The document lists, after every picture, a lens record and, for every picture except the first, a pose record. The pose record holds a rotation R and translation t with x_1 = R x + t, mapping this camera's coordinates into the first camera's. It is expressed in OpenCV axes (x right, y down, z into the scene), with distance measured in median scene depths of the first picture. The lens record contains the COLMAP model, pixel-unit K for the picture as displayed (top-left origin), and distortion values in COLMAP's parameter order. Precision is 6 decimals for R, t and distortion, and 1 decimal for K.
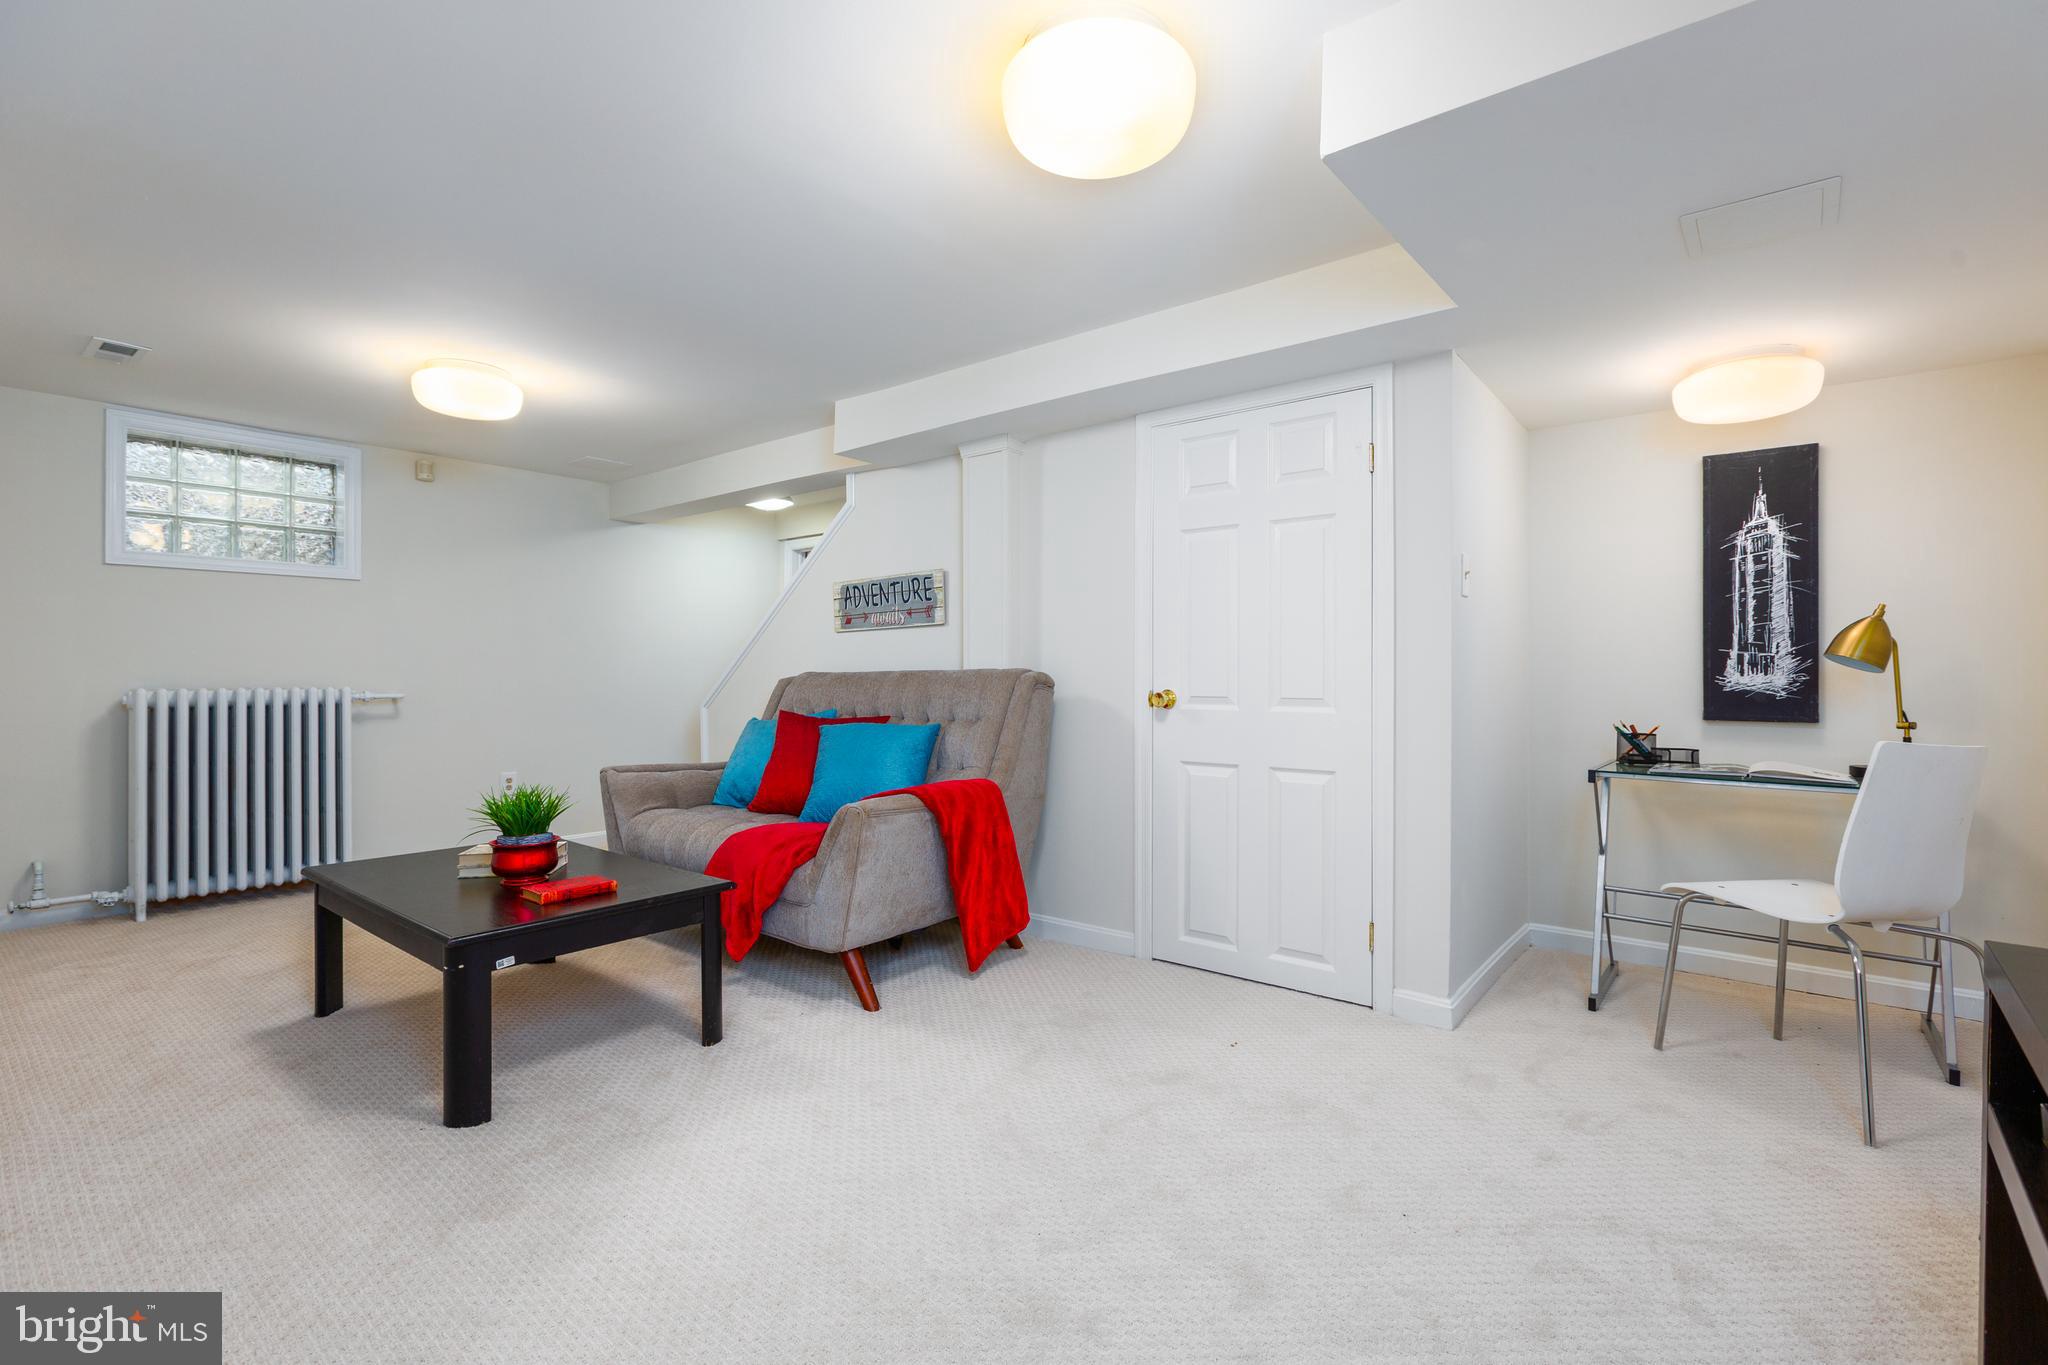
lens RADIAL K [[909.0, 0, 1023.2], [0, 909.0, 675.8], [0, 0, 1]] dist [-0.000491, -0.000171]
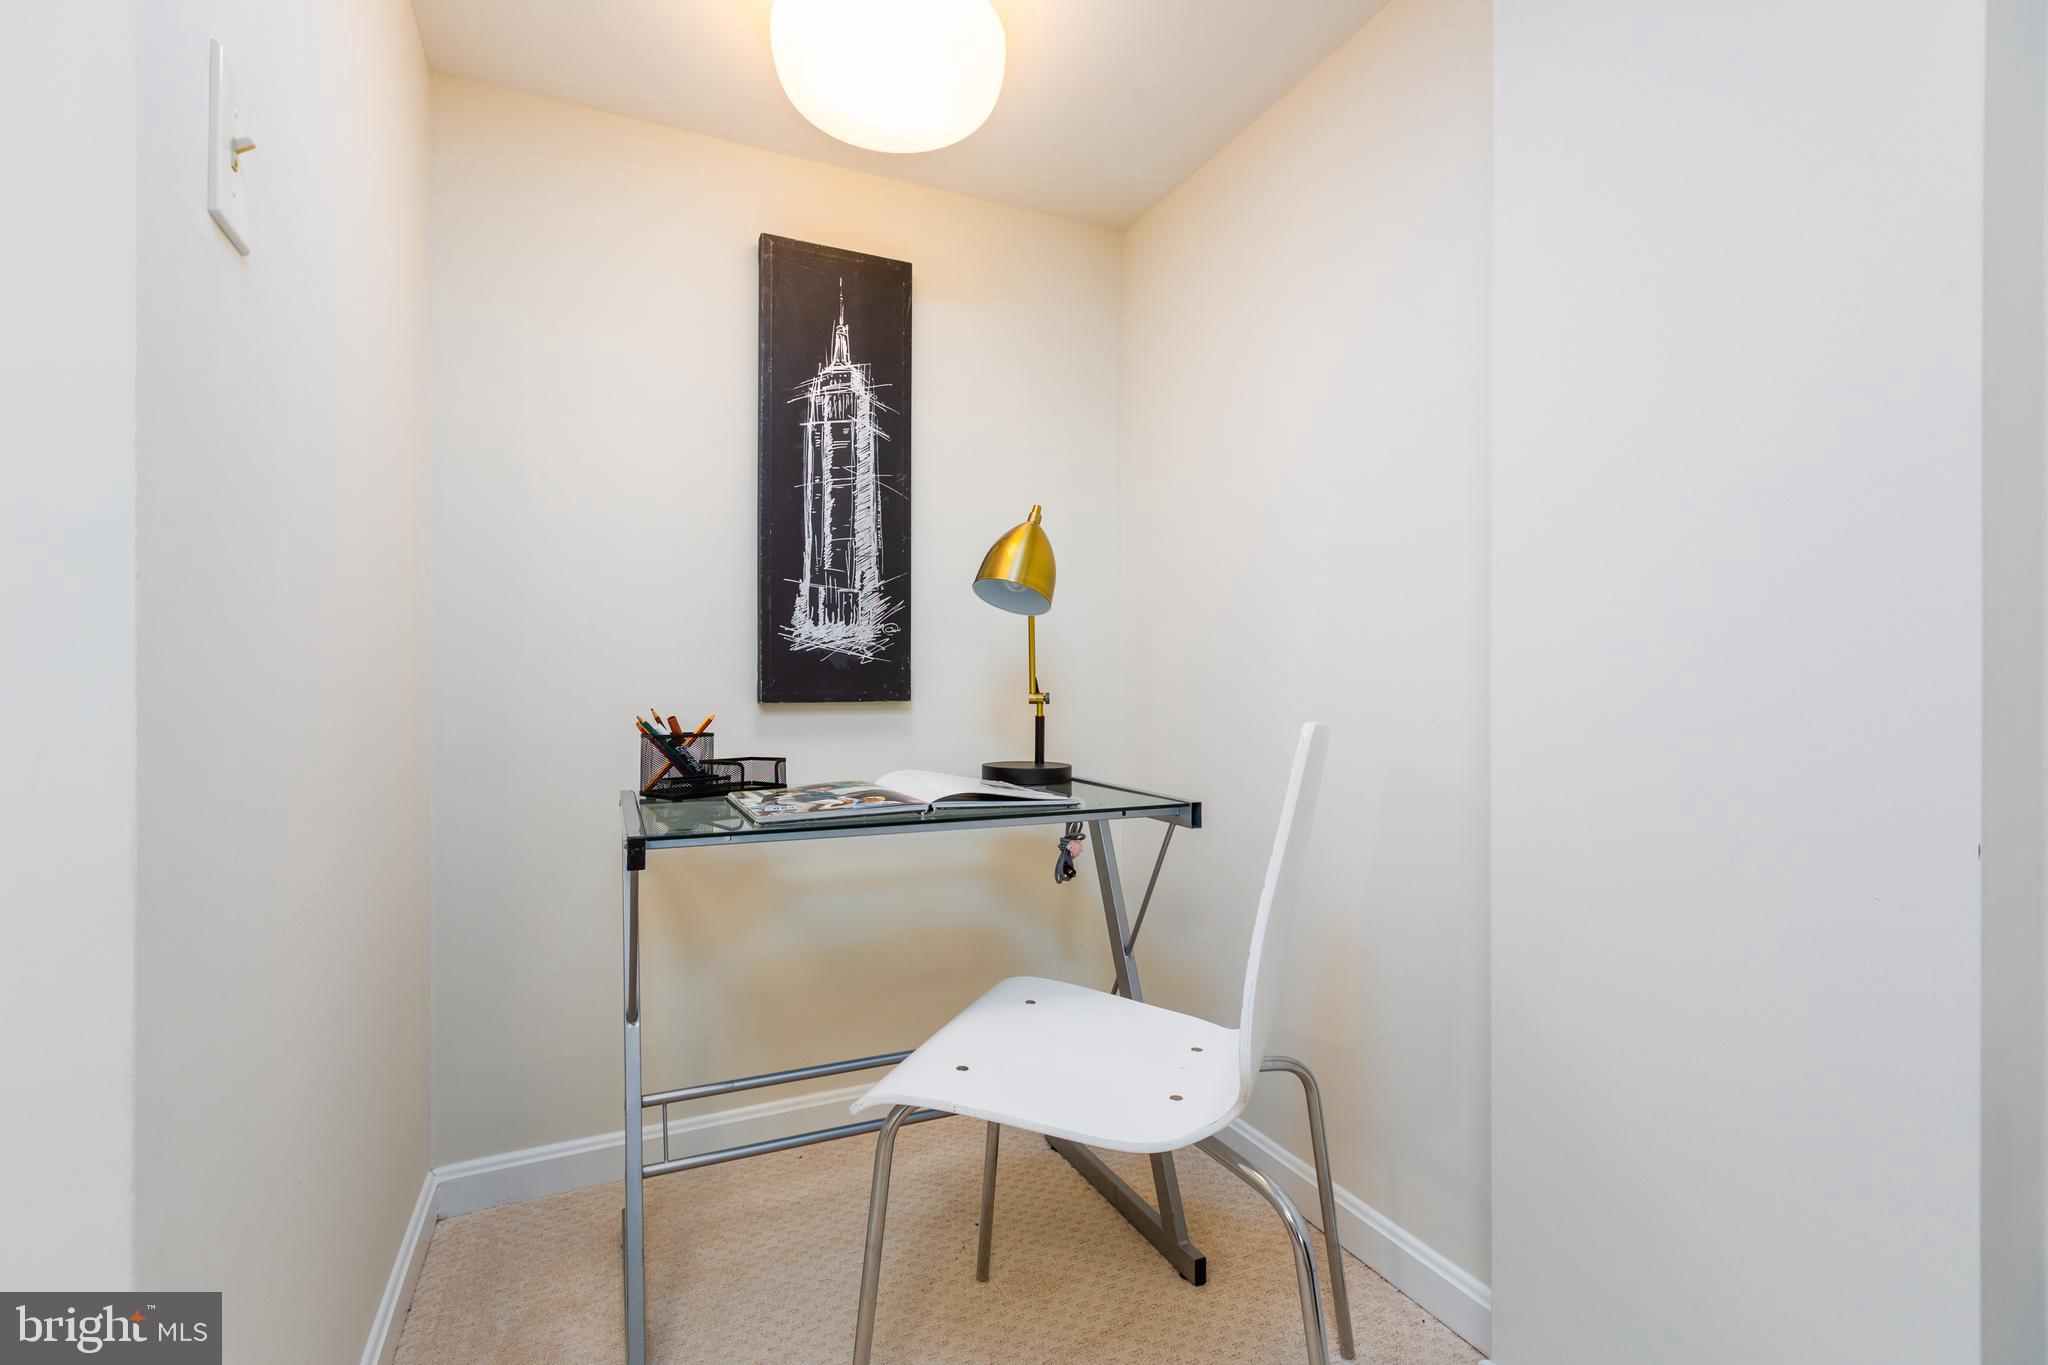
lens RADIAL K [[909.0, 0, 1023.2], [0, 909.0, 675.8], [0, 0, 1]] dist [-0.000491, -0.000171]
pose [[0.432279, -0.001865, 0.901738, 0.320436], [-0.004068, 0.999984, 0.004019, 0.030175], [-0.901731, -0.005406, 0.432264, 0.629139]]
